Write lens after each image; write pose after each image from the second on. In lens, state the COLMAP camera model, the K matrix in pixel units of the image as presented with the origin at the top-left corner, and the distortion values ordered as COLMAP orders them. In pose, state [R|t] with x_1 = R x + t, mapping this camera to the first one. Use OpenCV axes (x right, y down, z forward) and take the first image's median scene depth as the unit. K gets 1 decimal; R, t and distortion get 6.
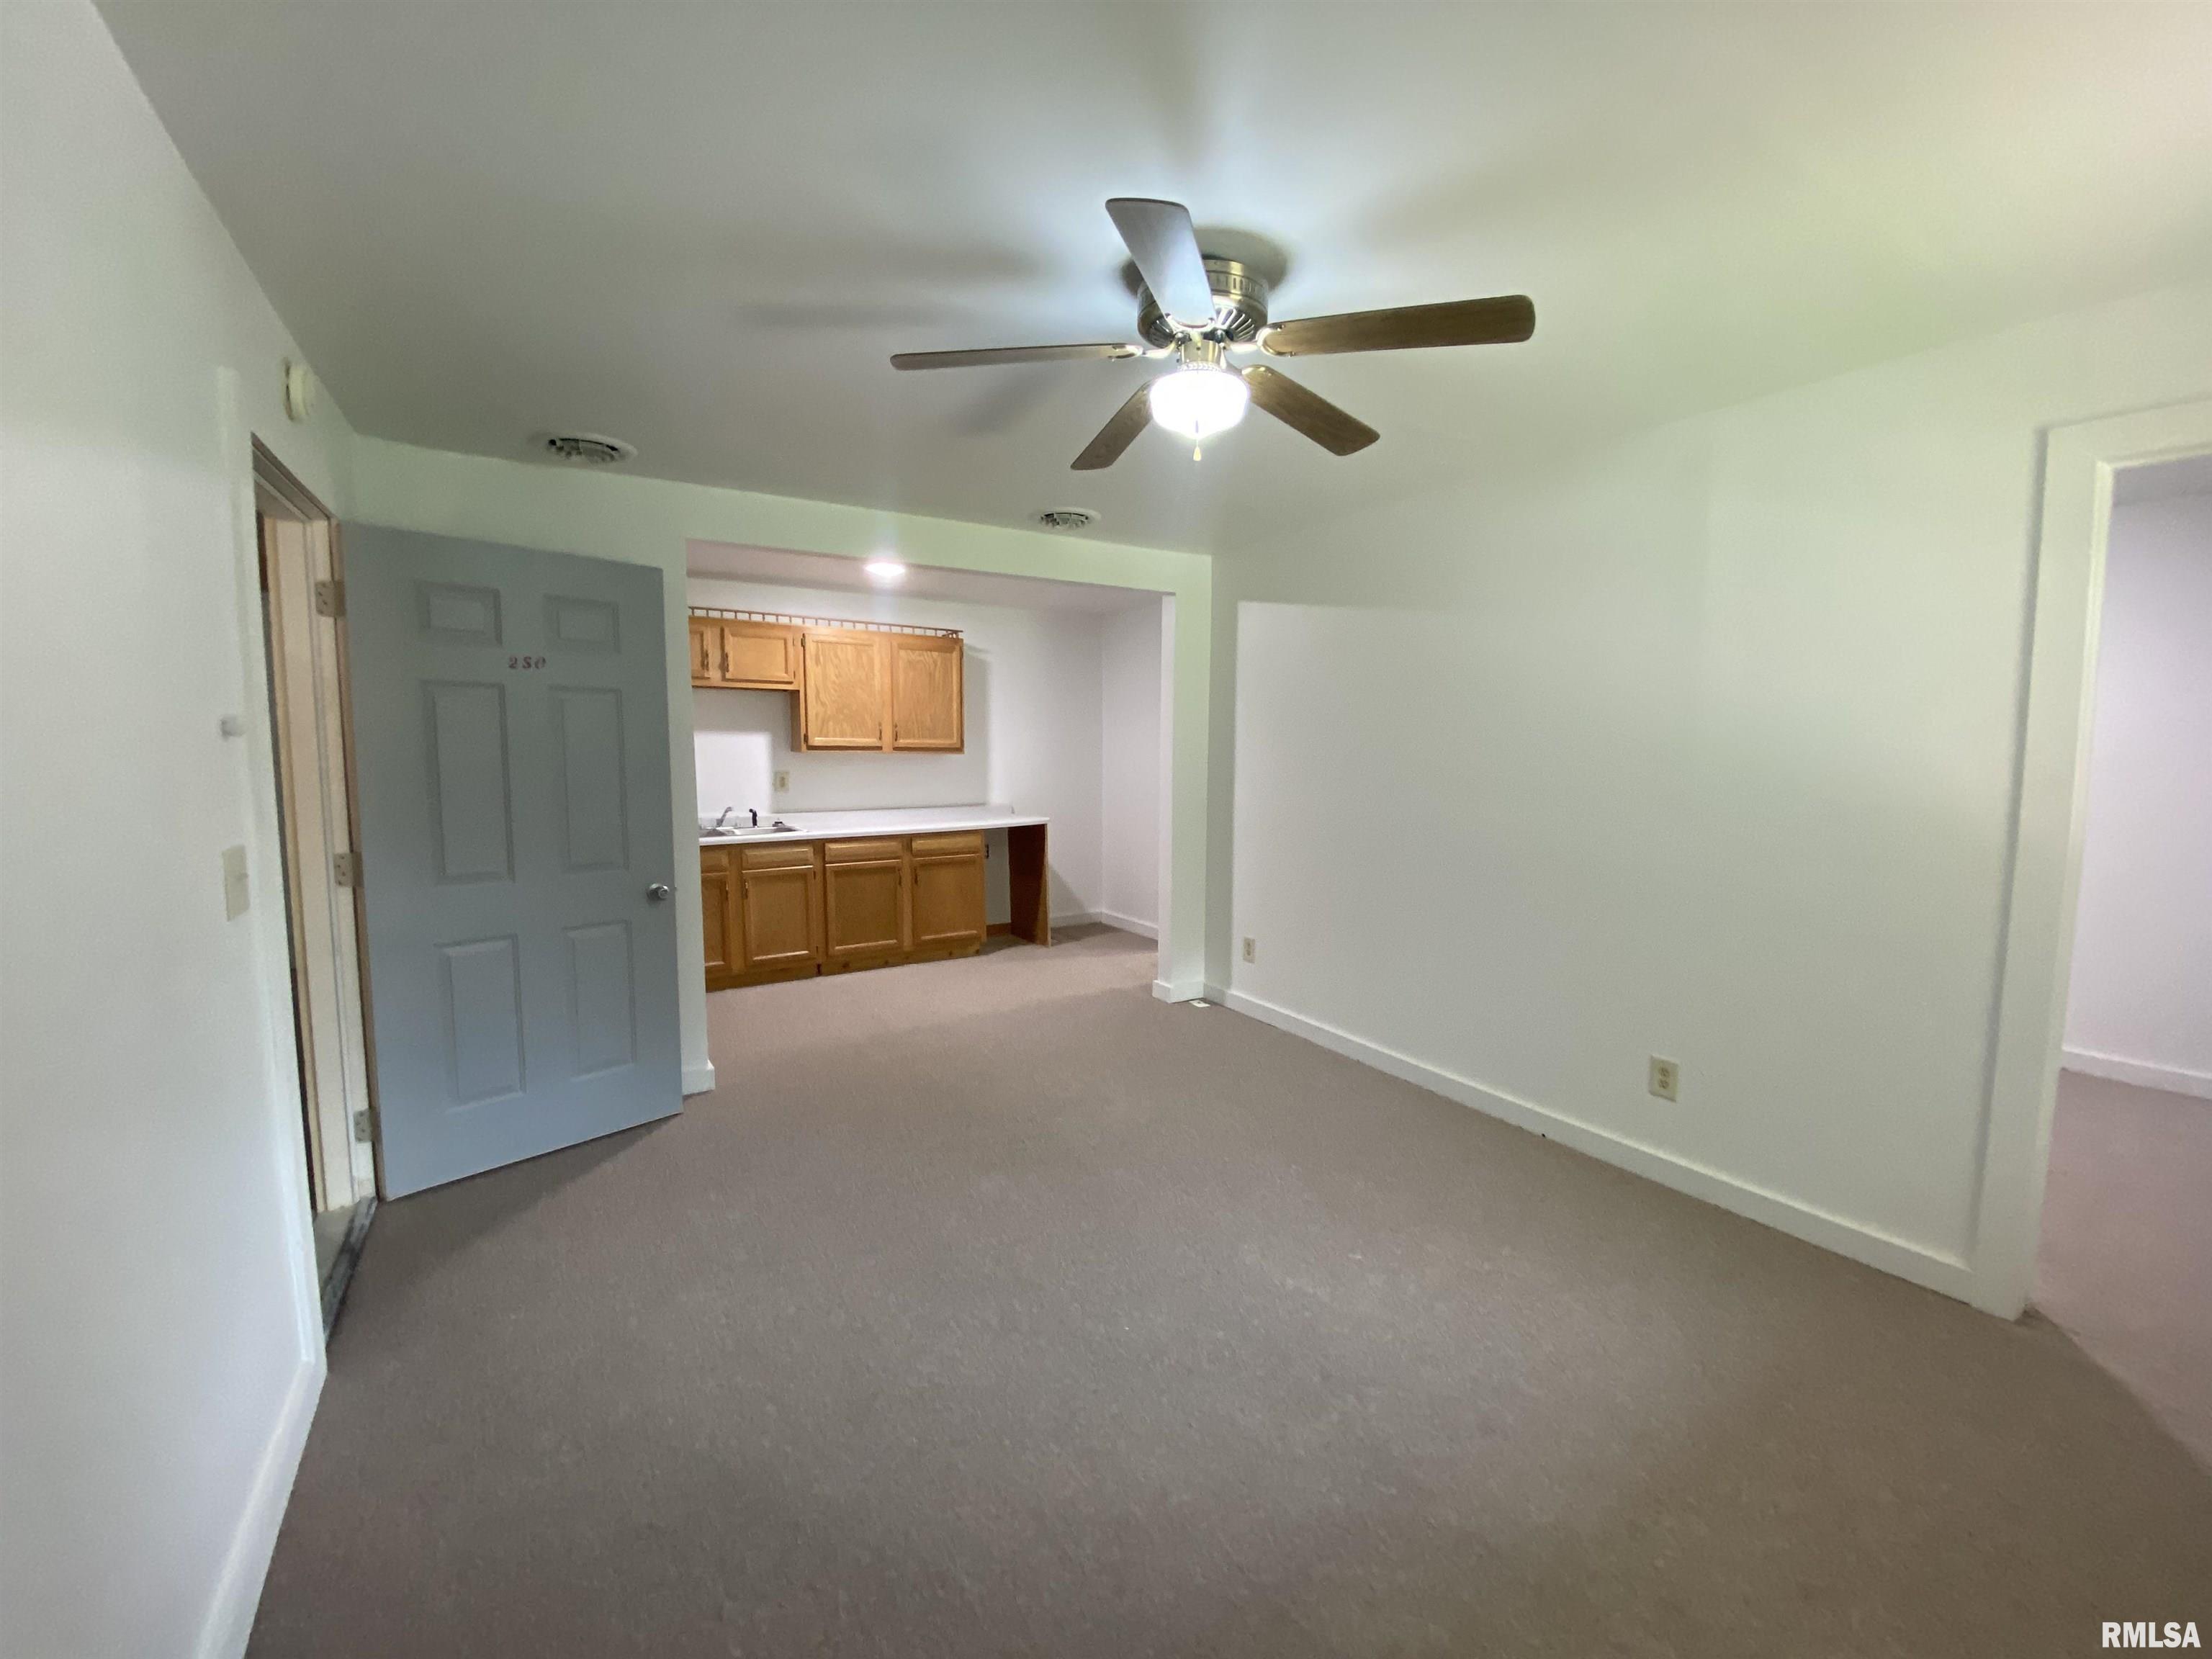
lens RADIAL K [[891.5, 0, 1106.0], [0, 891.5, 829.5], [0, 0, 1]] dist [0.000636, -0.000156]
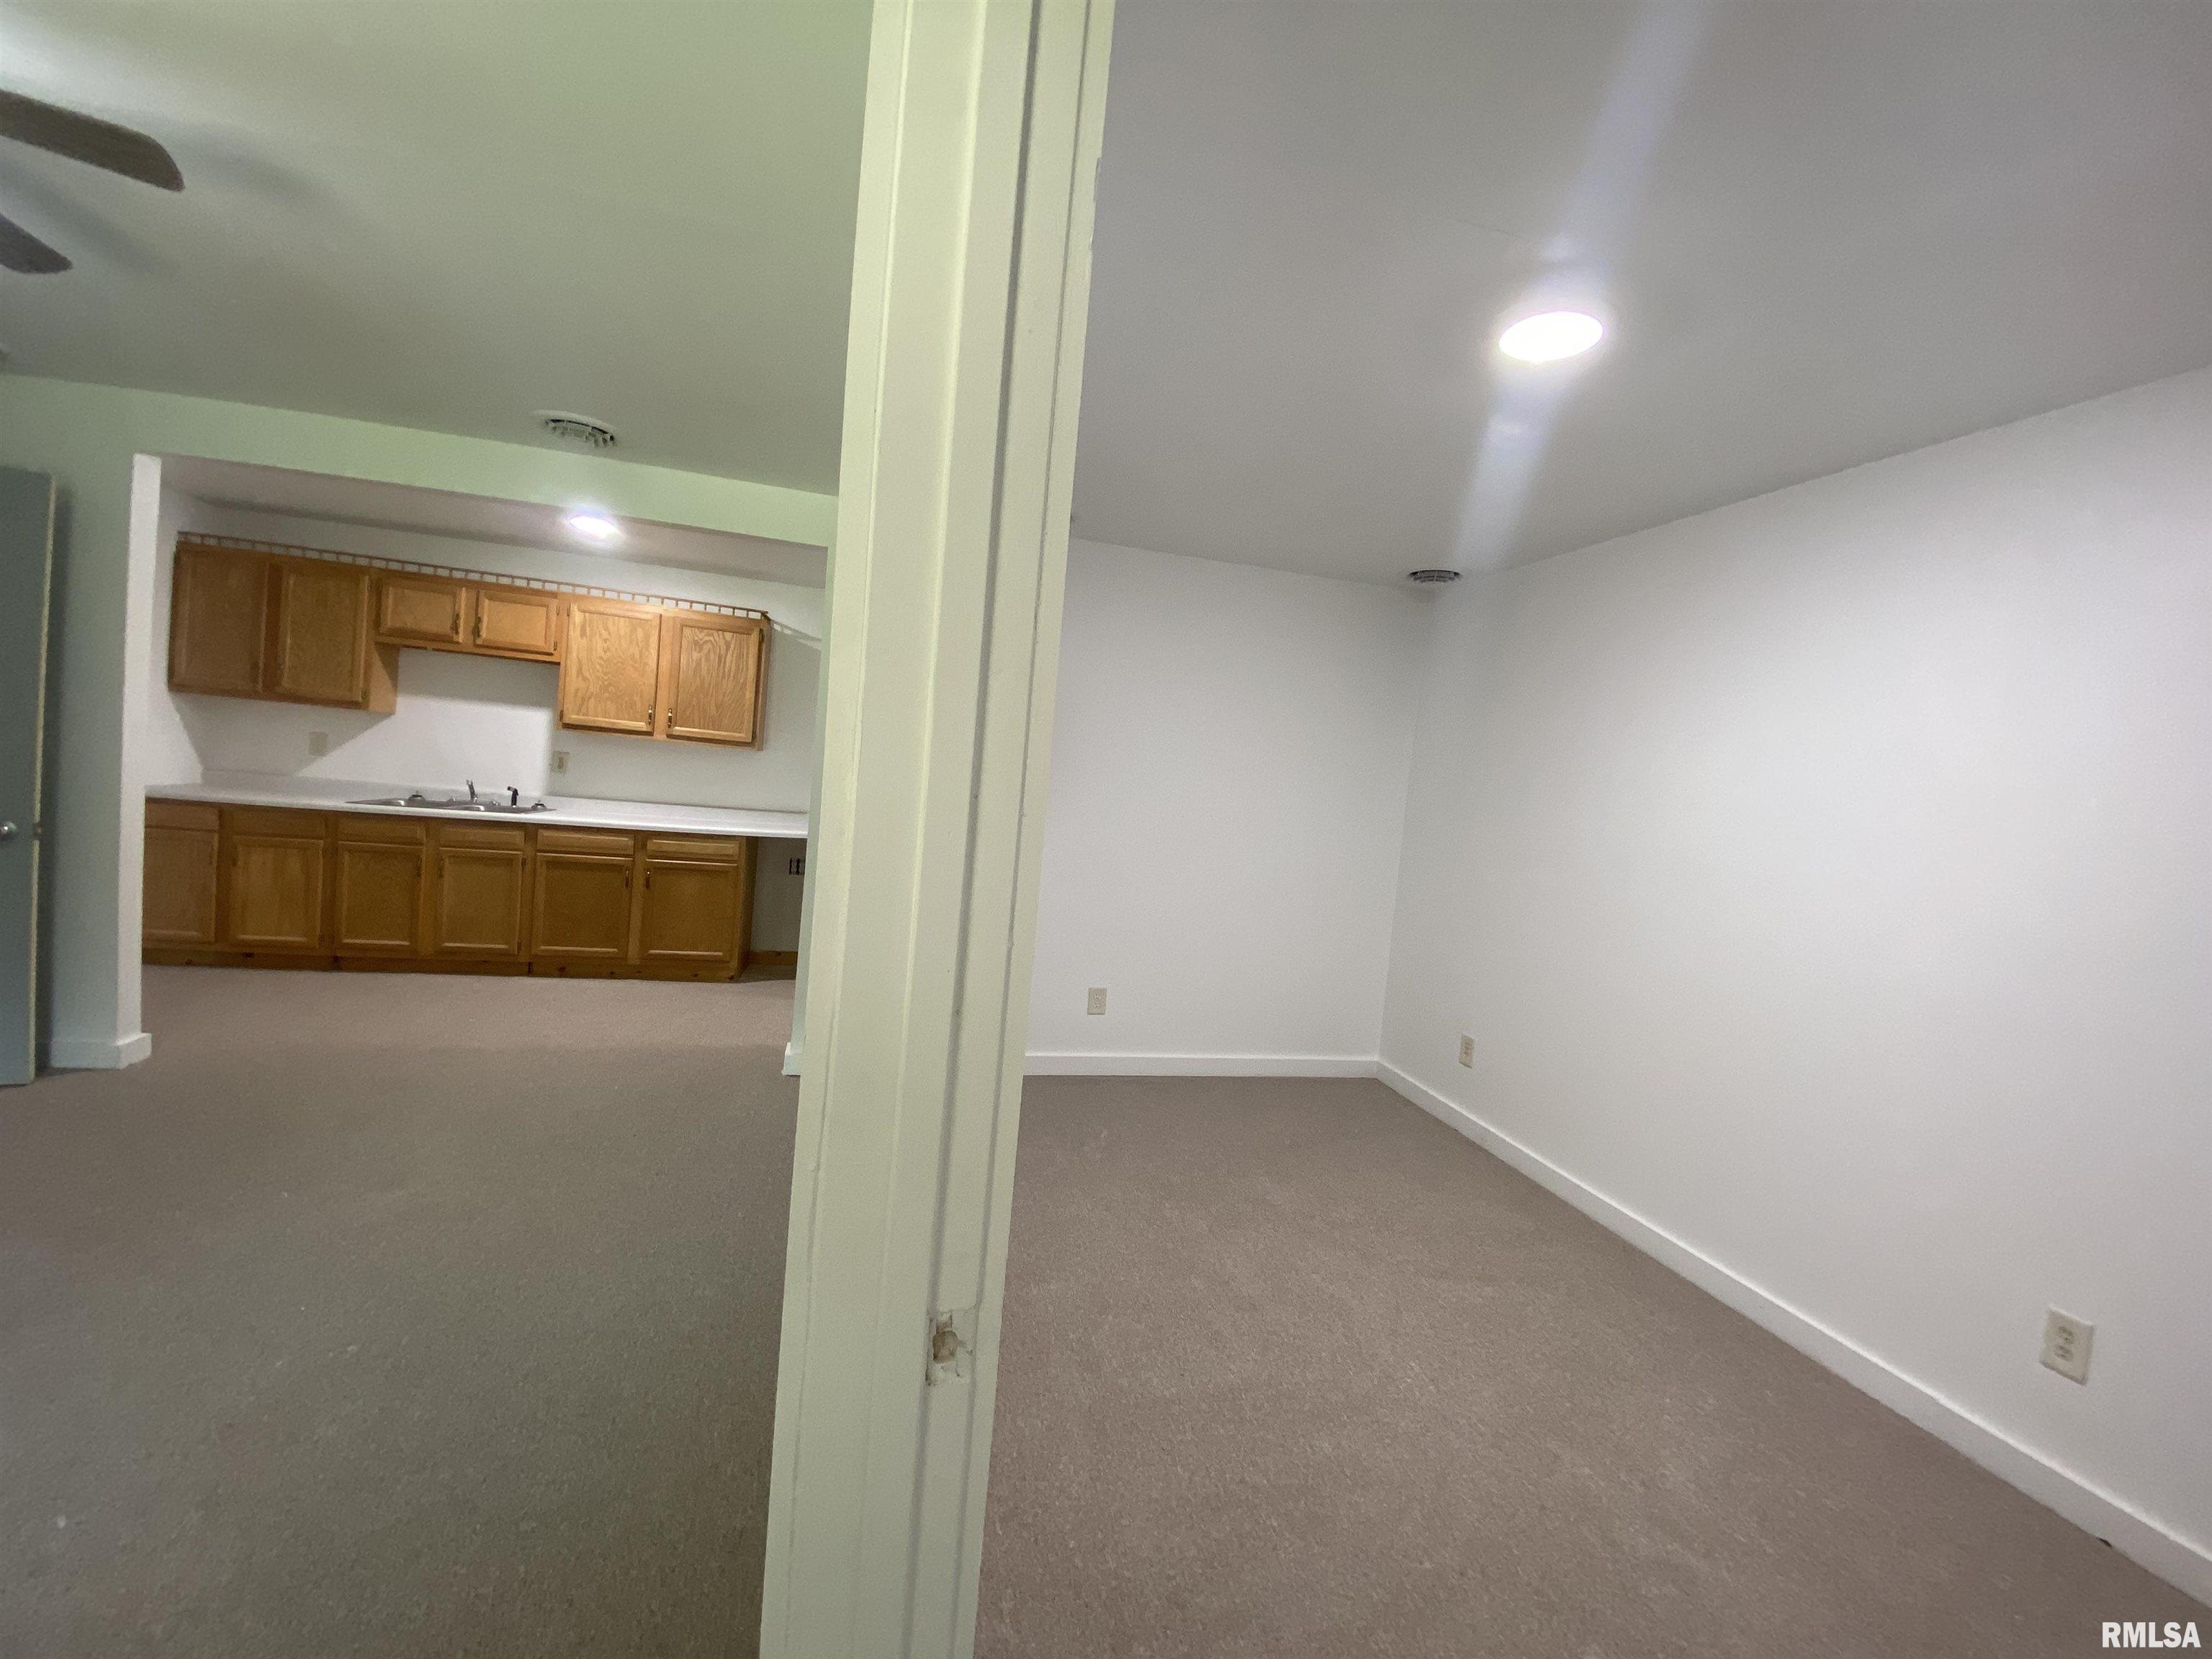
lens RADIAL K [[915.3, 0, 1106.0], [0, 915.3, 829.5], [0, 0, 1]] dist [0.002615, 0.000016]
pose [[0.944520, 0.099537, -0.313008, 0.482331], [-0.117782, 0.992238, -0.039881, -0.013376], [0.306609, 0.074535, 0.948913, 0.275560]]
